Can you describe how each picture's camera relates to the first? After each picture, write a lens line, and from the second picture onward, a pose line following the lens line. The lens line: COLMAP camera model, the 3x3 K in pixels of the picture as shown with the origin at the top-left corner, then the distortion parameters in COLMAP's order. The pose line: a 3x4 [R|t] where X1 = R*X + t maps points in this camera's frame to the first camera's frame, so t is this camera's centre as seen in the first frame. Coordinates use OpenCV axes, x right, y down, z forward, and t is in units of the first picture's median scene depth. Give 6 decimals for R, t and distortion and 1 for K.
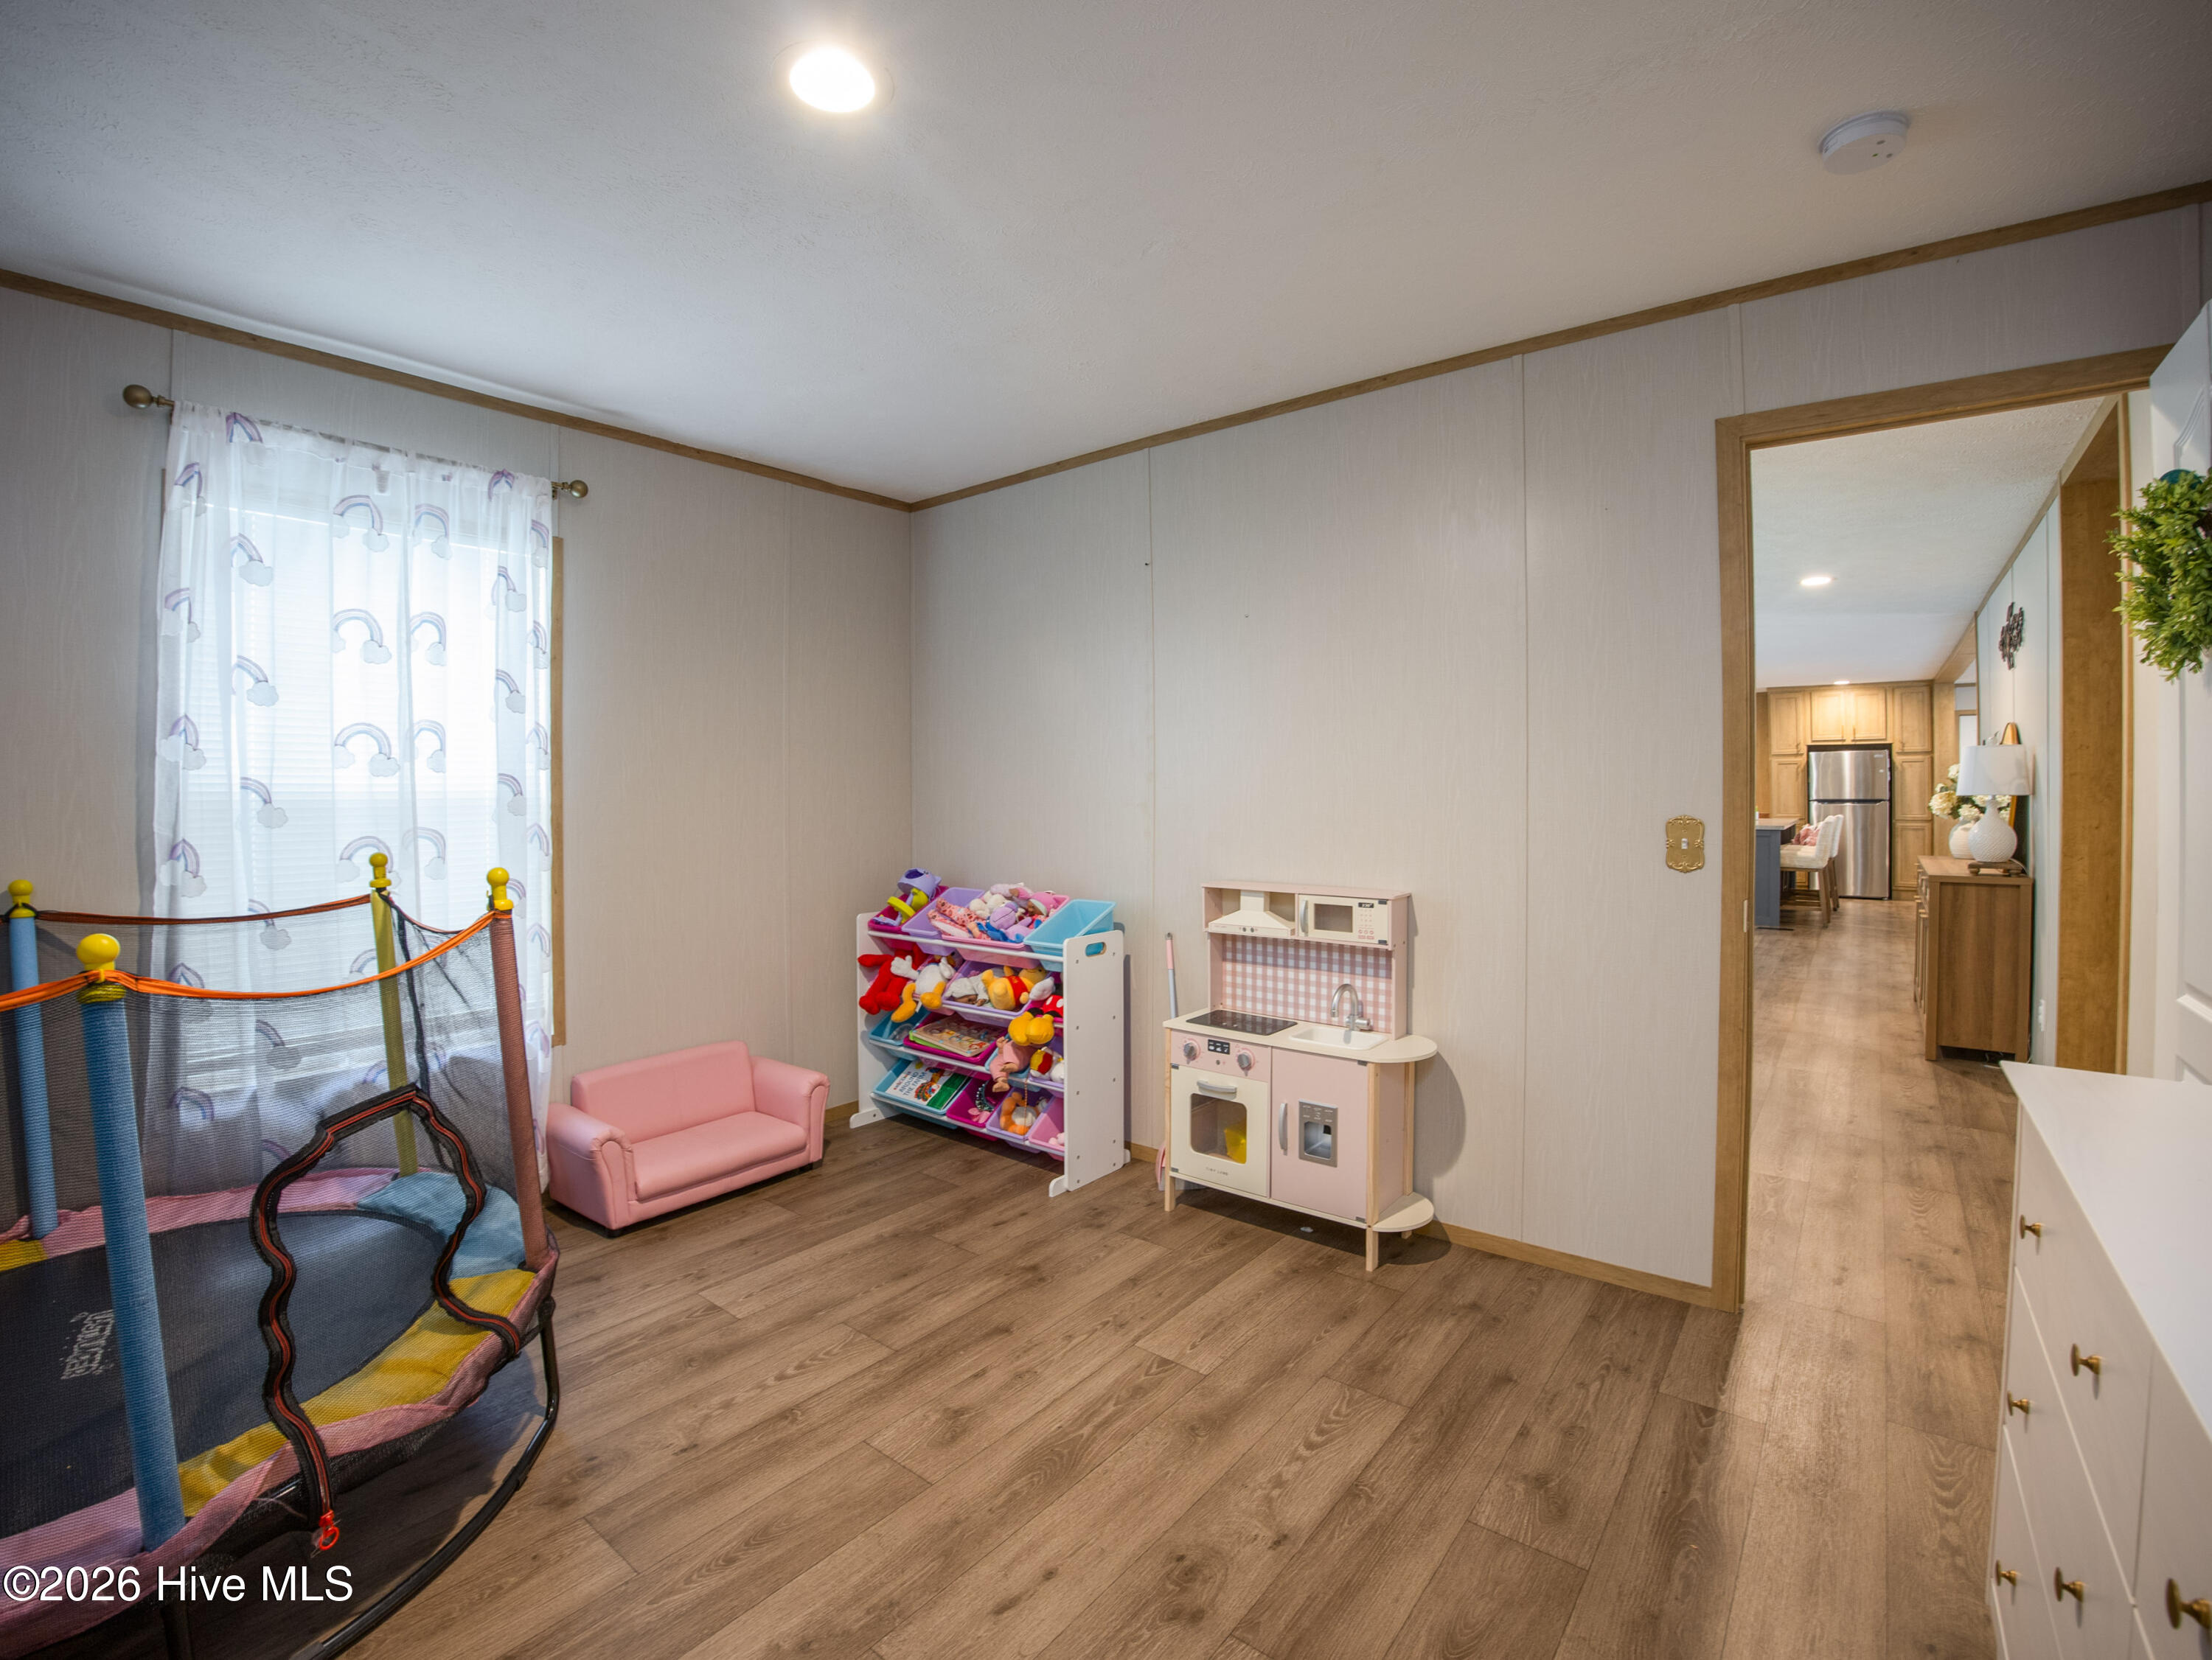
lens RADIAL K [[1003.0, 0, 1109.4], [0, 1003.0, 813.8], [0, 0, 1]] dist [-0.066850, 0.012062]
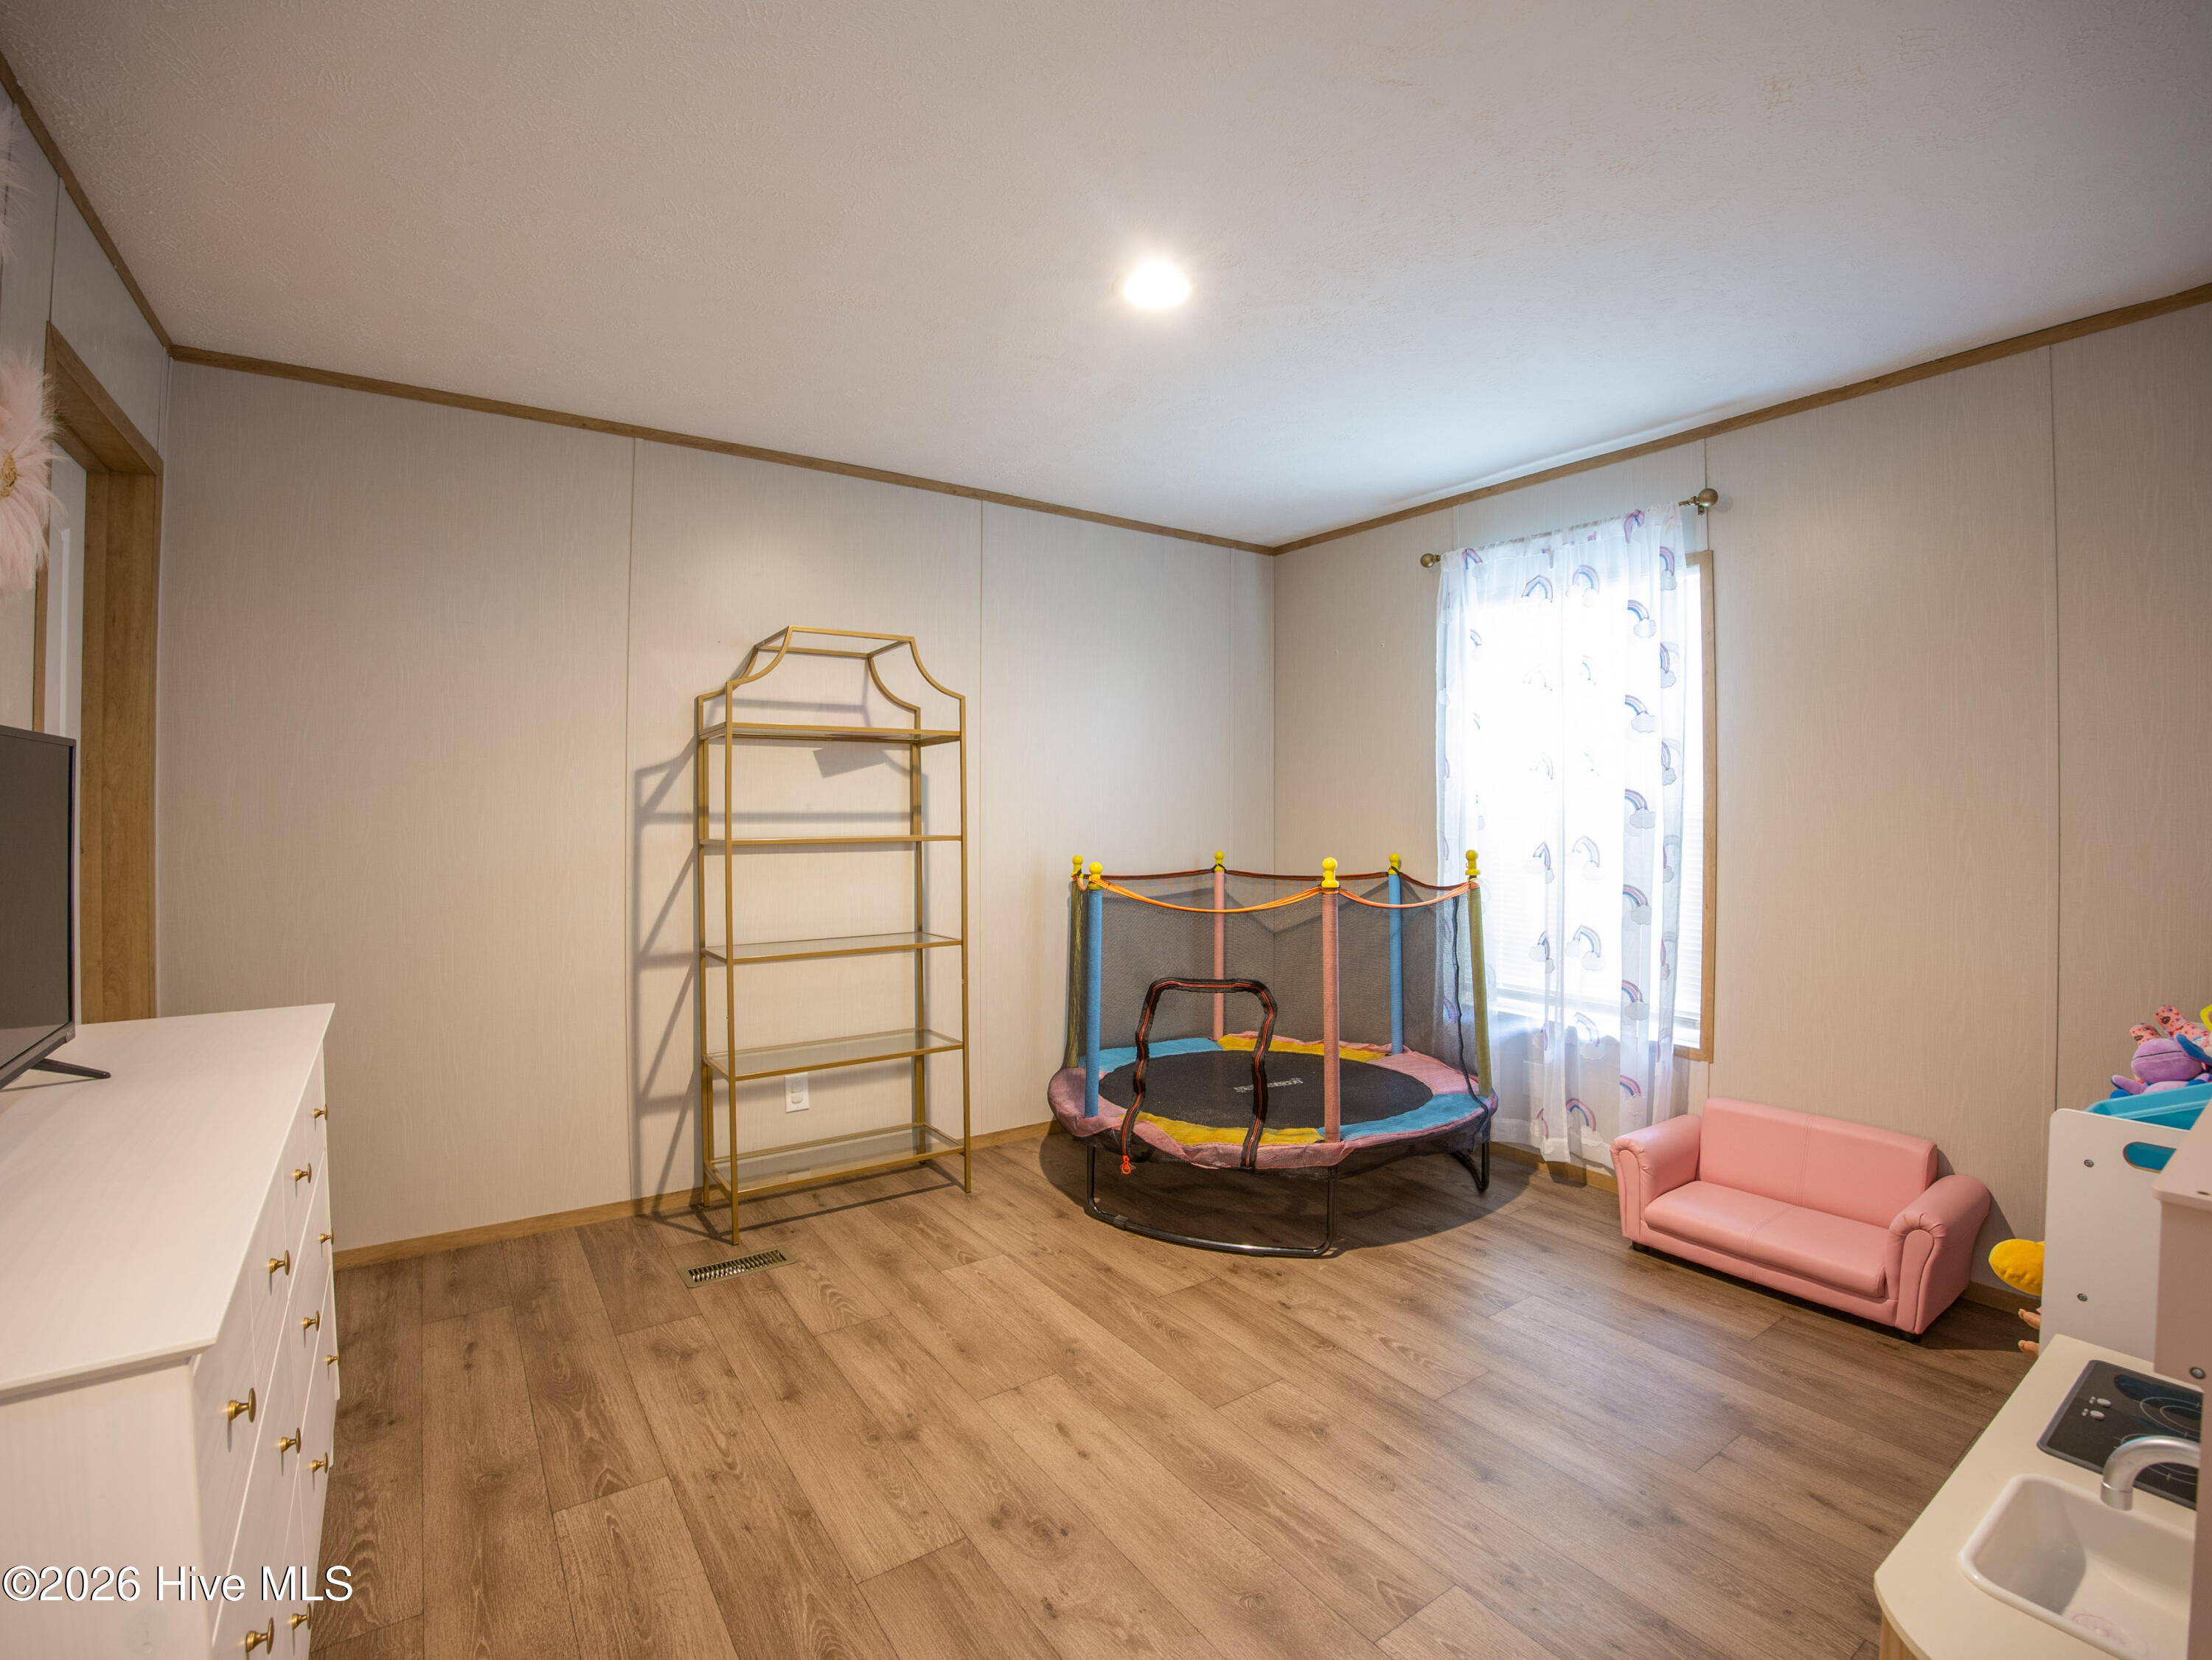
lens RADIAL K [[1003.0, 0, 1106.0], [0, 1003.0, 830.0], [0, 0, 1]] dist [-0.073253, 0.009756]
pose [[-0.287375, 0.027419, -0.957426, 0.796197], [-0.026468, 0.998981, 0.036553, -0.027432], [0.957452, 0.035846, -0.286356, 1.000652]]
